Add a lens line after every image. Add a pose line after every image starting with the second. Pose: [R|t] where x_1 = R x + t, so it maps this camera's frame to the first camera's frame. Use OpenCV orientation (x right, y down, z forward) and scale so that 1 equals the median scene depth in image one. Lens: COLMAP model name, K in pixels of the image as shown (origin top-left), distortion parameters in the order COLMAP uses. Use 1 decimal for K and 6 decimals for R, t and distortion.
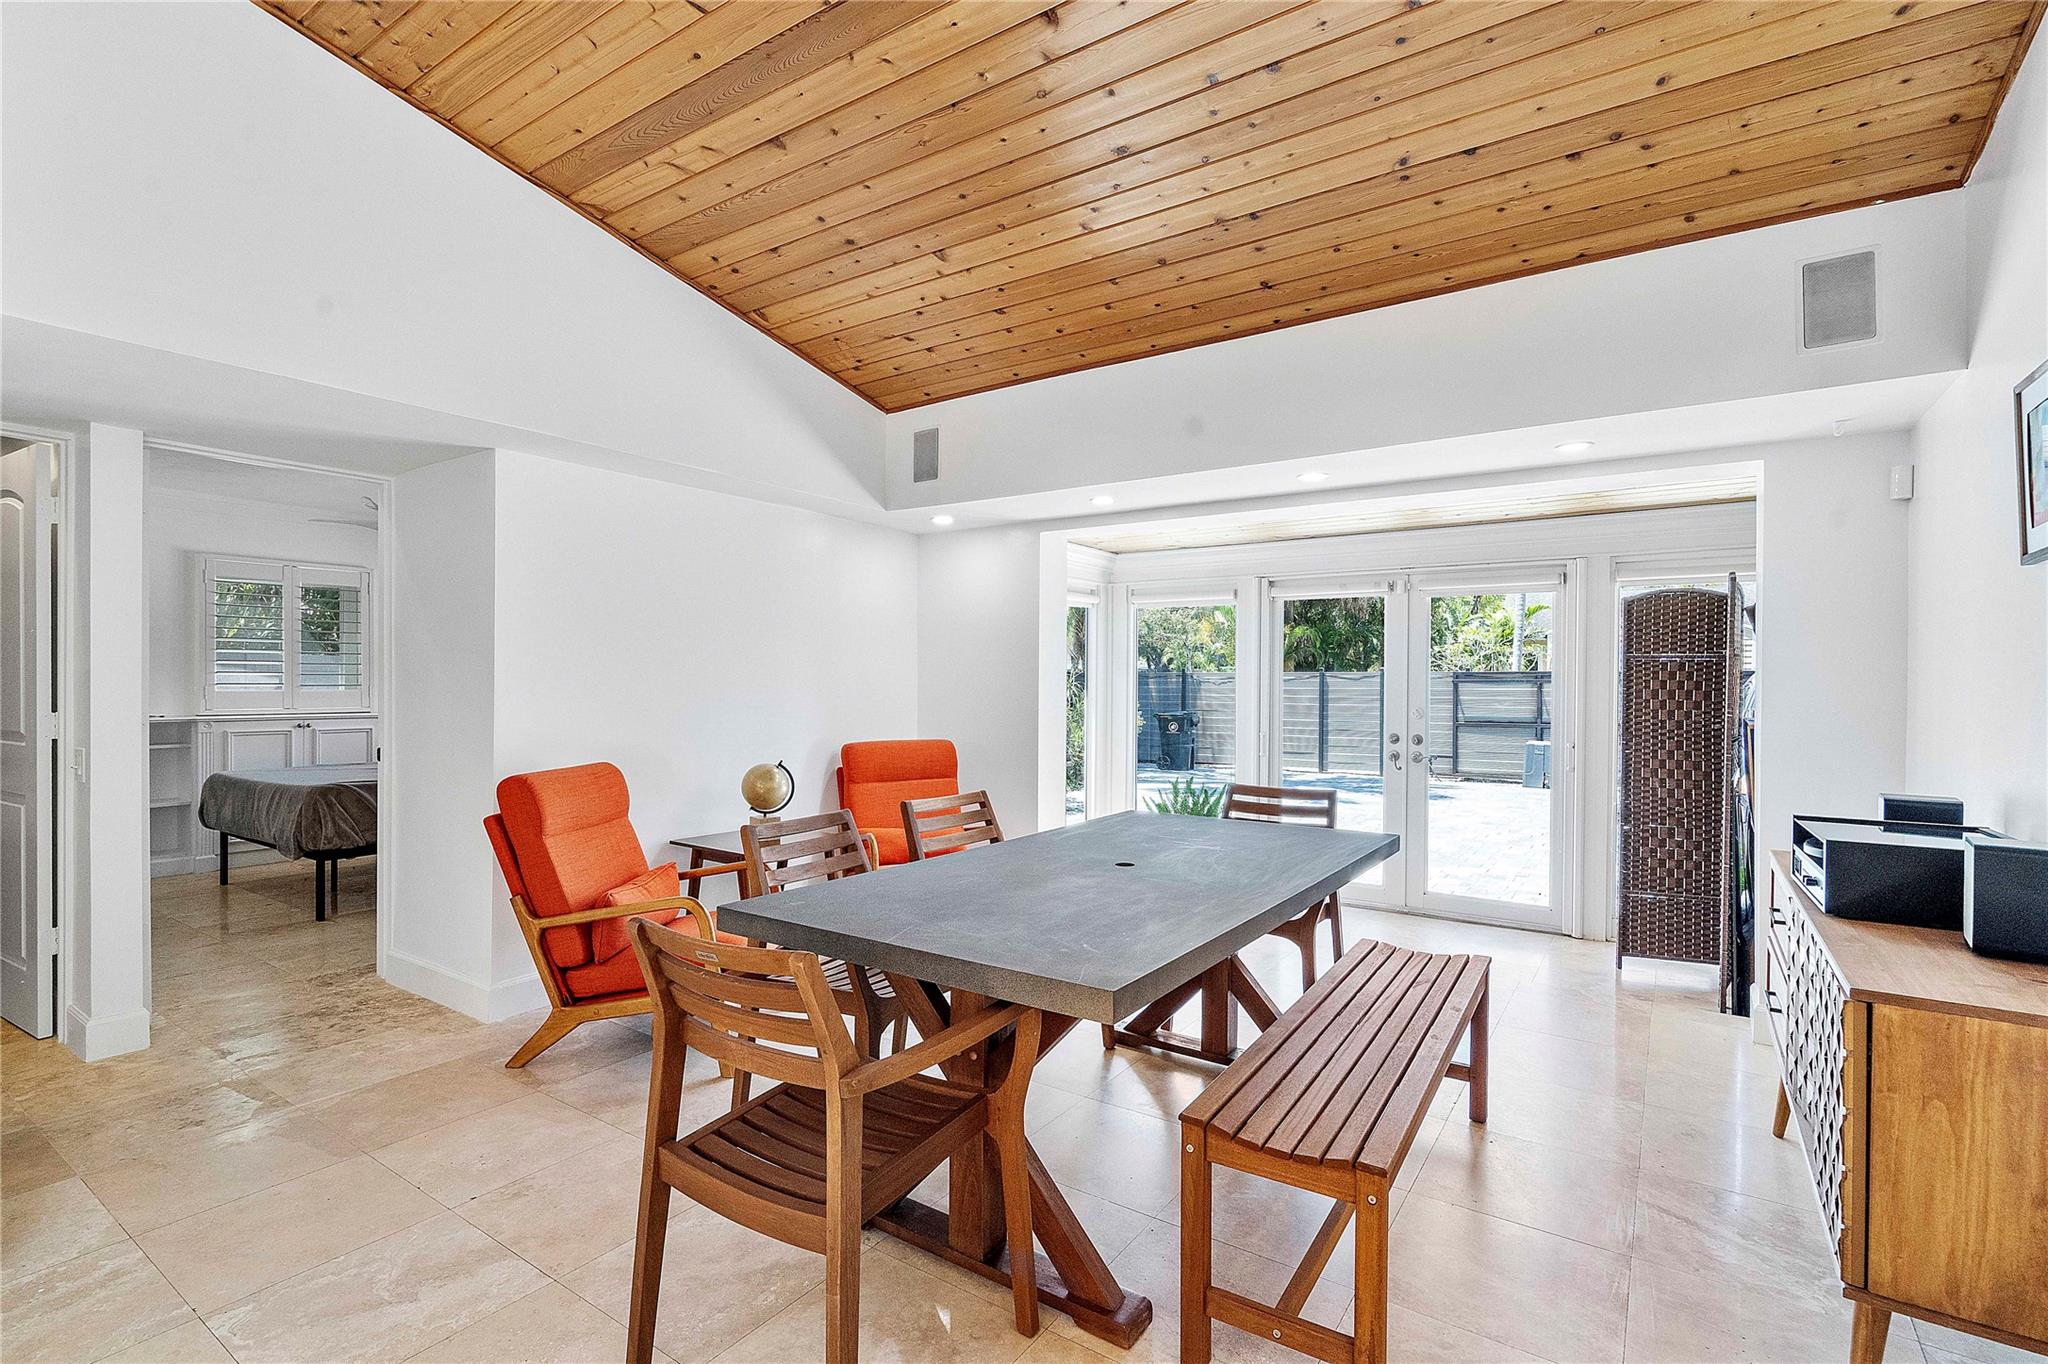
lens RADIAL K [[955.2, 0, 1017.5], [0, 955.2, 688.6], [0, 0, 1]] dist [0.001371, 0.001234]
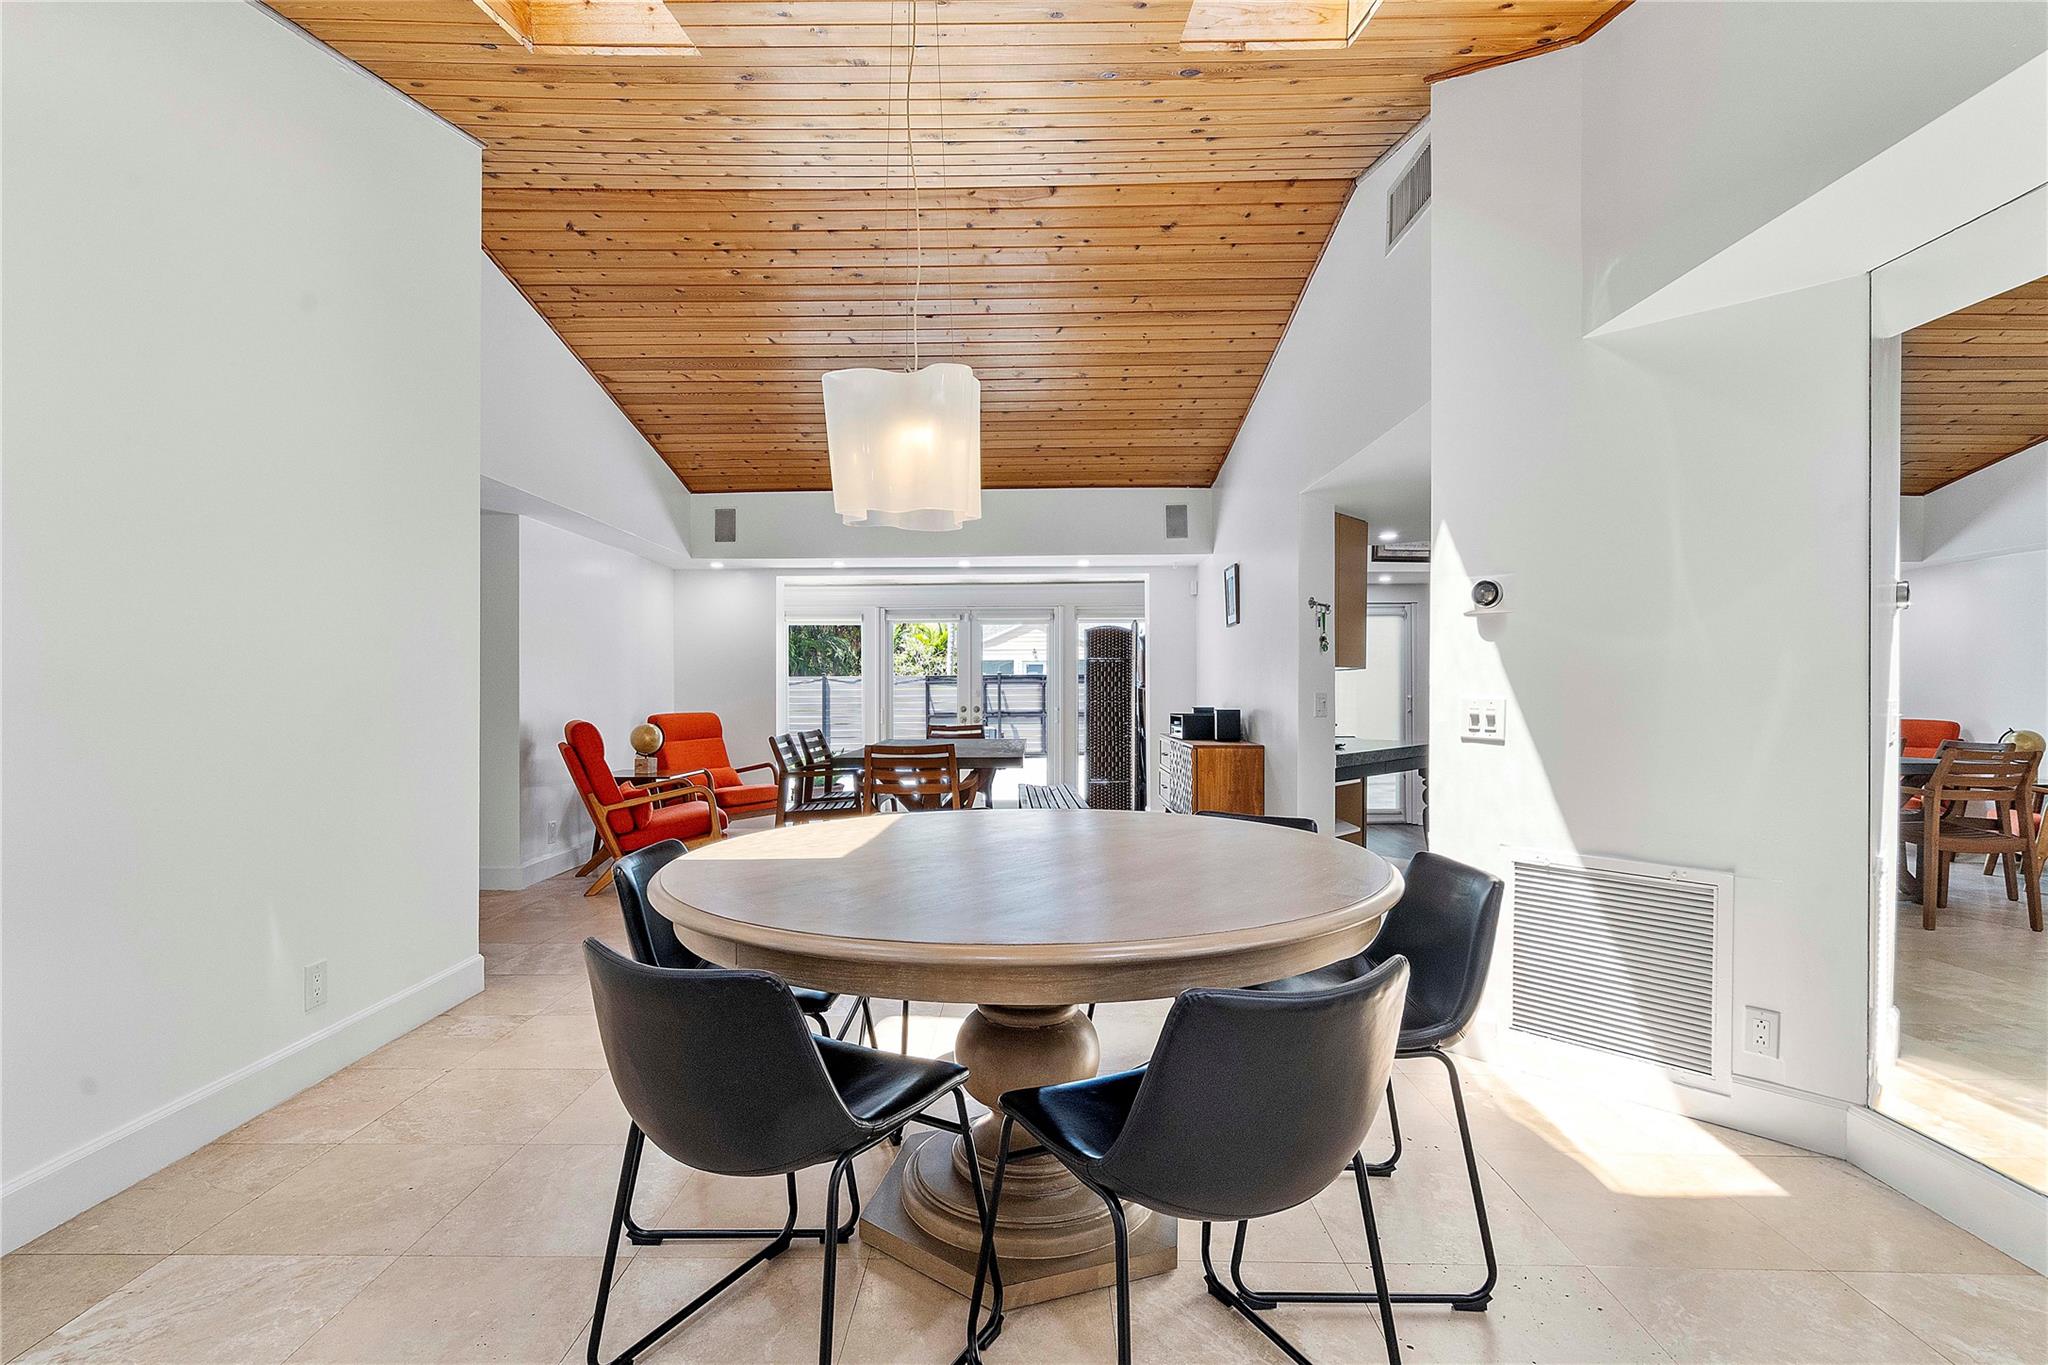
lens RADIAL K [[955.2, 0, 1019.2], [0, 955.2, 689.4], [0, 0, 1]] dist [0.001371, 0.001234]
pose [[0.835254, -0.007840, 0.549809, -0.609869], [0.012811, 0.999904, -0.005204, 0.039387], [-0.549716, 0.011390, 0.835274, -0.608560]]
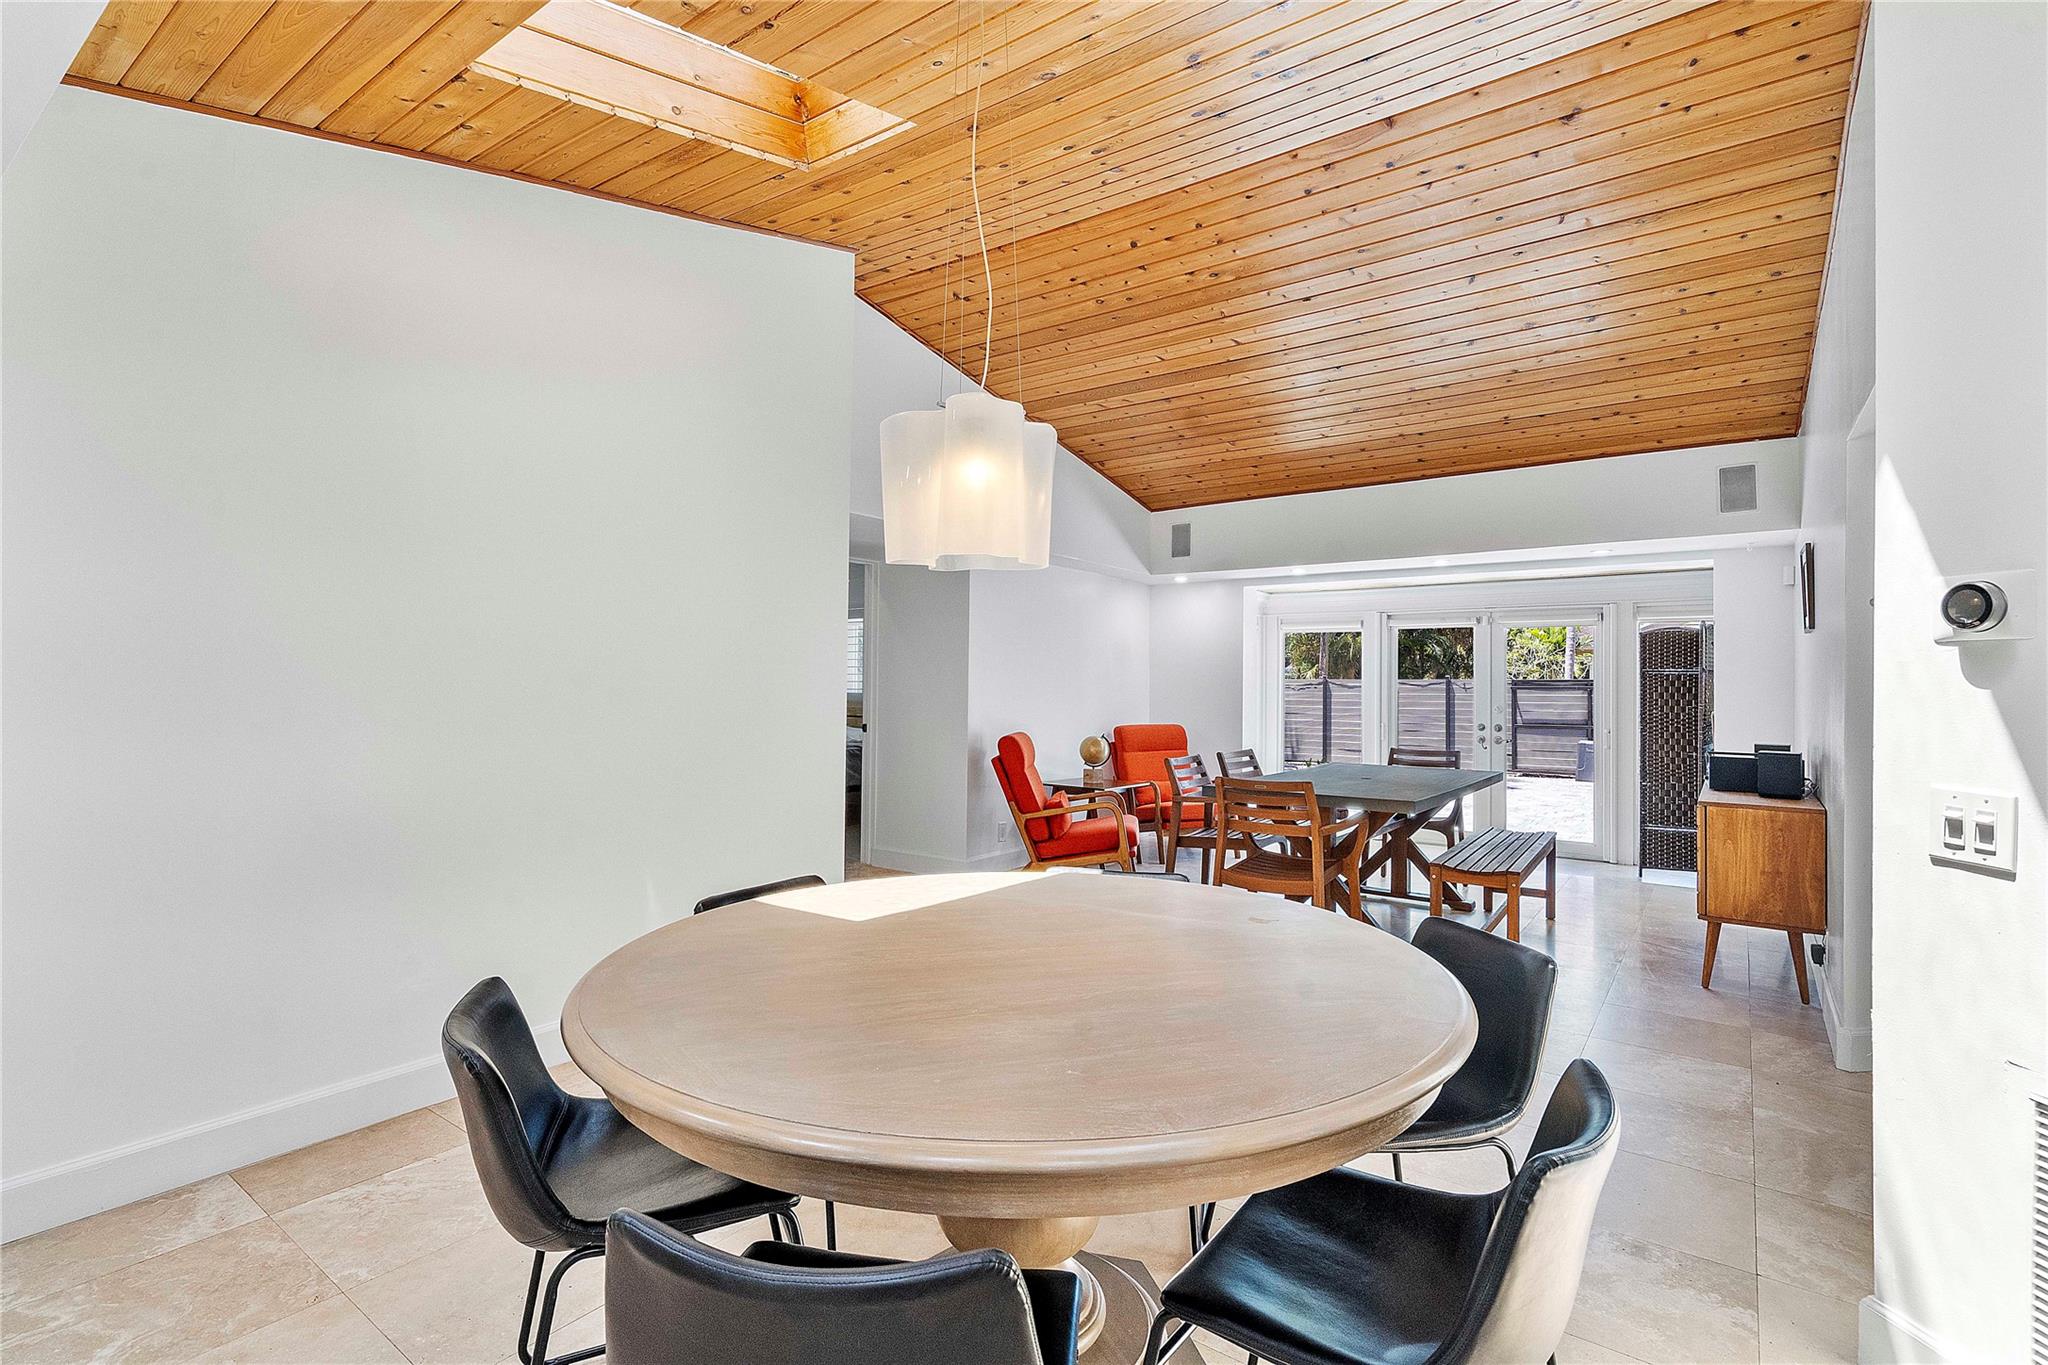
lens RADIAL K [[955.2, 0, 1024.2], [0, 955.2, 669.4], [0, 0, 1]] dist [0.001371, 0.001234]
pose [[0.999315, 0.003372, -0.036856, -0.324422], [-0.004333, 0.999652, -0.026038, 0.008790], [0.036756, 0.026180, 0.998981, -0.621501]]
